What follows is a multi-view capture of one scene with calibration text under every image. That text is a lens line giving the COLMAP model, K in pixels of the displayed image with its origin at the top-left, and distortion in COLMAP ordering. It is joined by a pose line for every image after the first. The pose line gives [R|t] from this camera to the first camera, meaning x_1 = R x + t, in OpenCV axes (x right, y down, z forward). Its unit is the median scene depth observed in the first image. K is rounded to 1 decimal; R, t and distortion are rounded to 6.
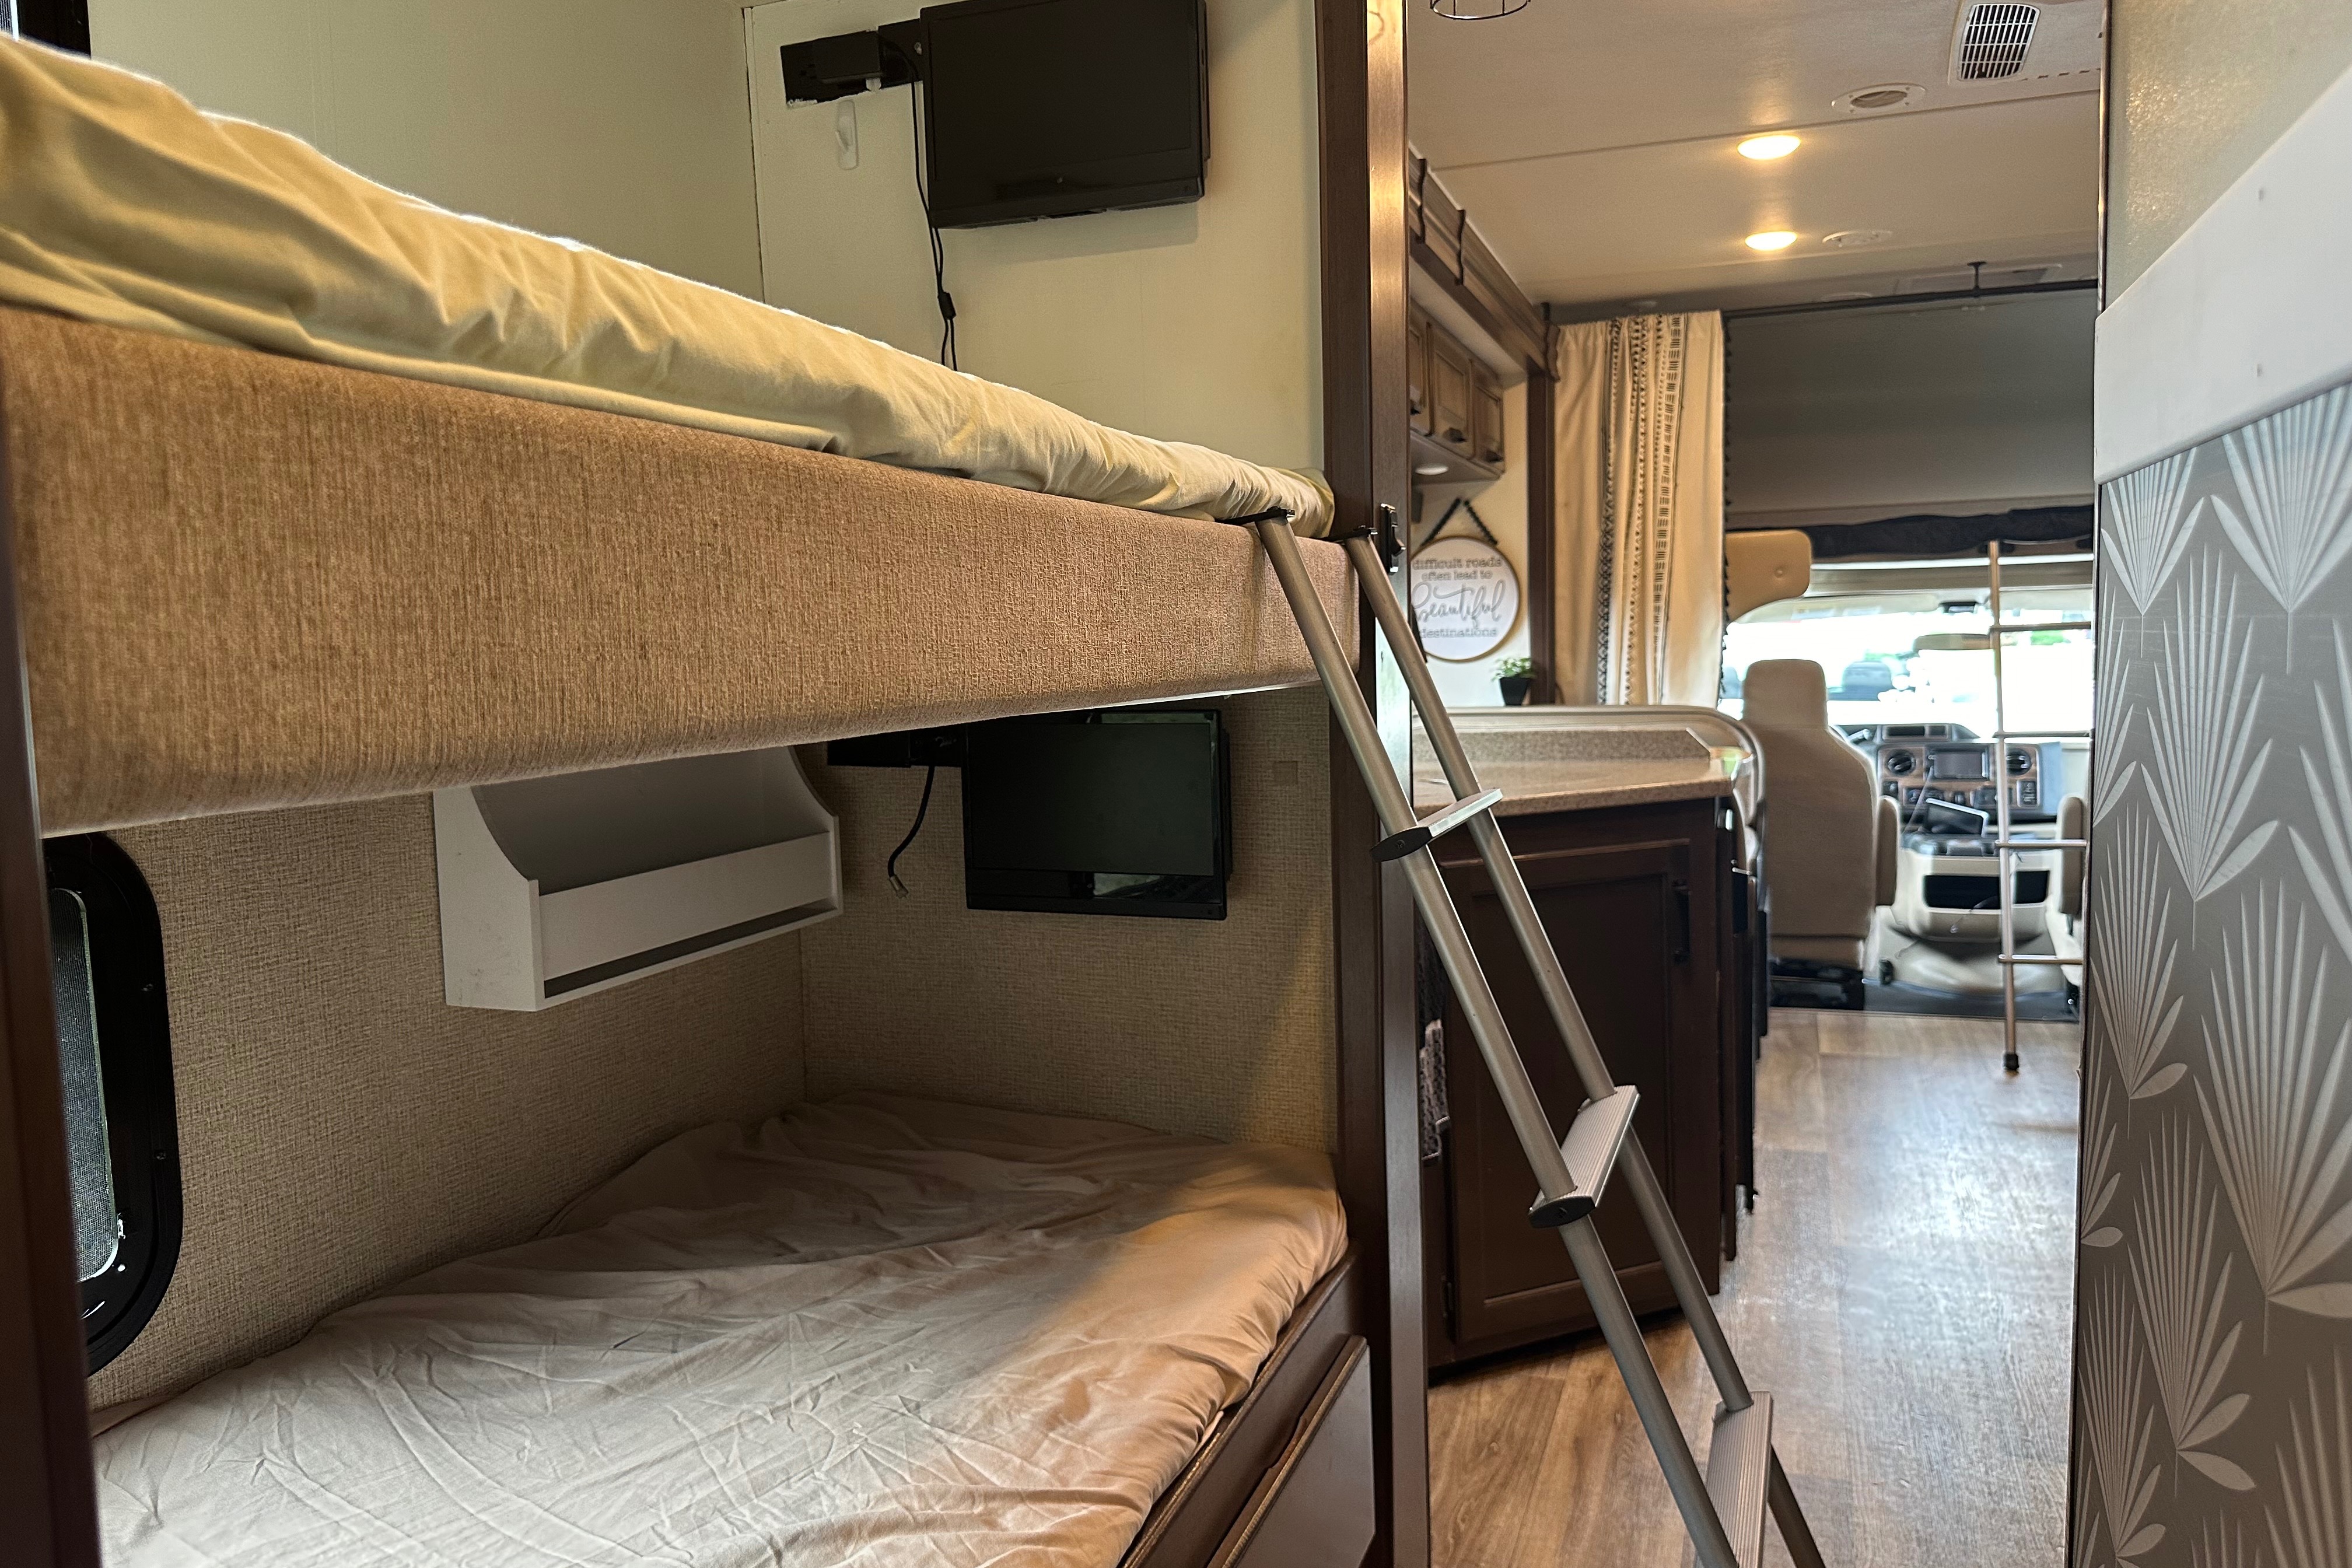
lens RADIAL K [[1617.8, 0, 1176.0], [0, 1617.8, 784.0], [0, 0, 1]] dist [0.085515, -0.174461]
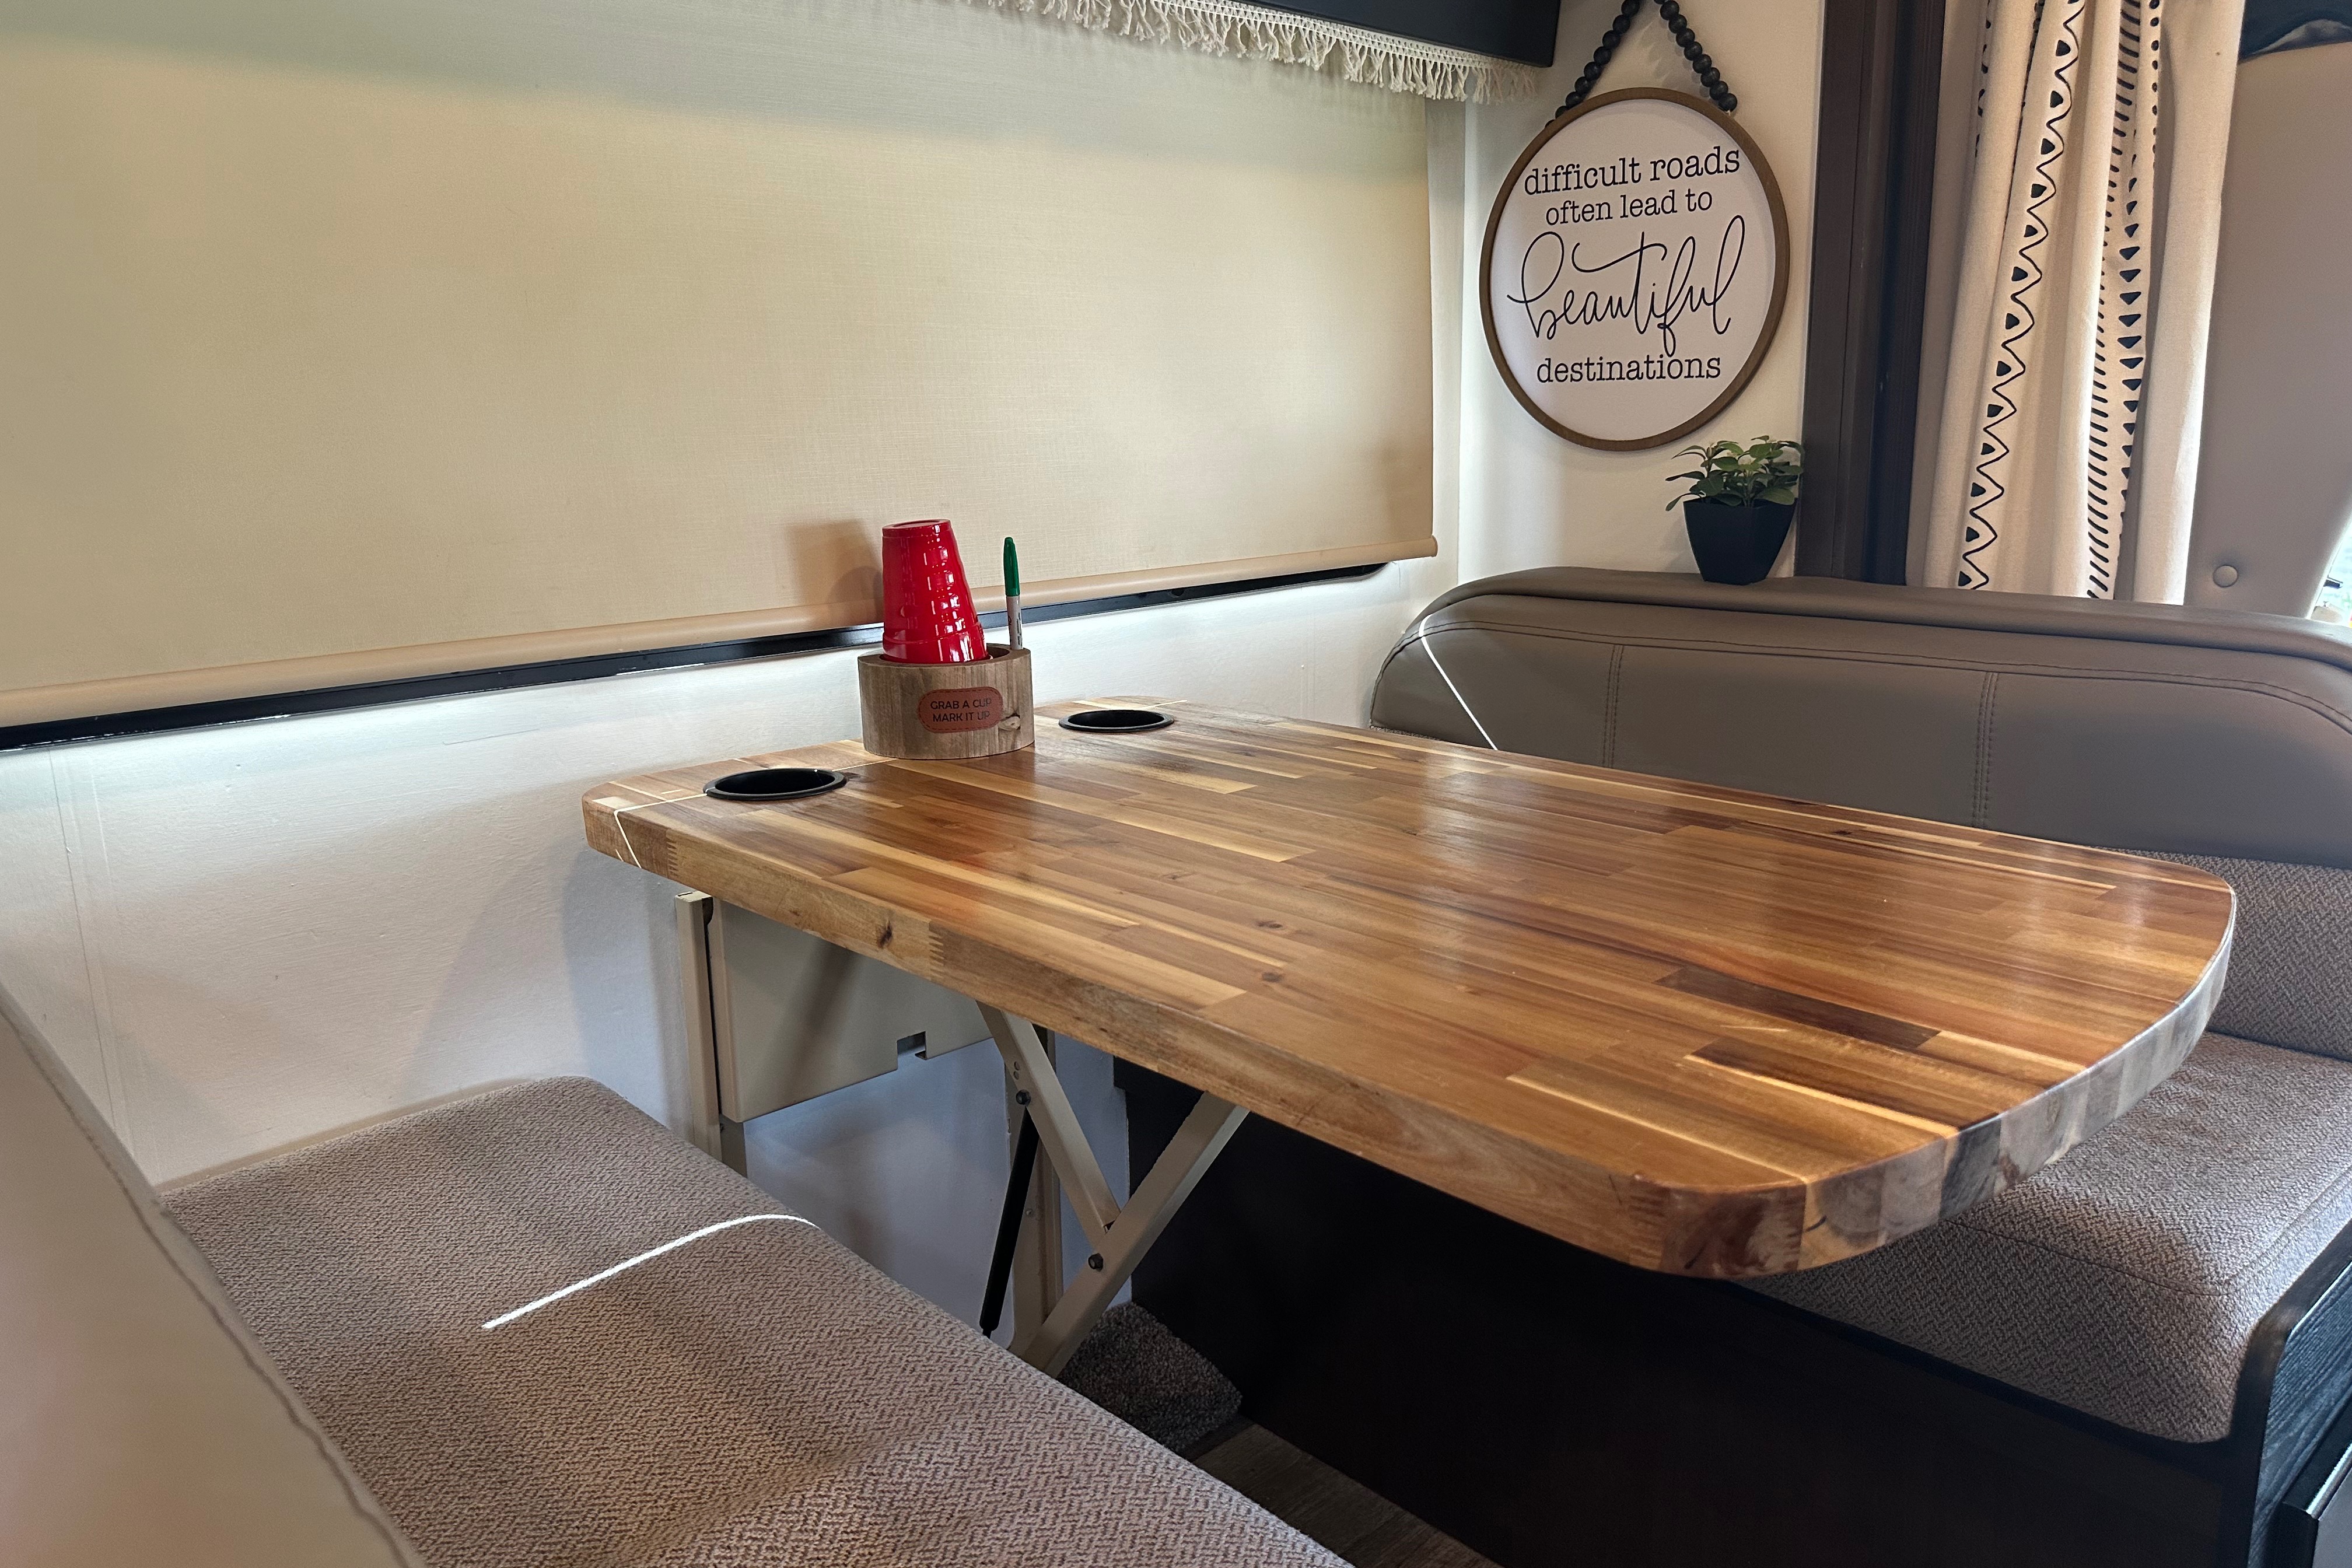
lens RADIAL K [[1675.5, 0, 1176.0], [0, 1675.5, 784.0], [0, 0, 1]] dist [-0.003756, -0.066107]
pose [[0.894823, 0.108964, -0.432918, 0.258523], [-0.045540, 0.986976, 0.154290, -0.054439], [0.444091, -0.118347, 0.888131, 0.610344]]
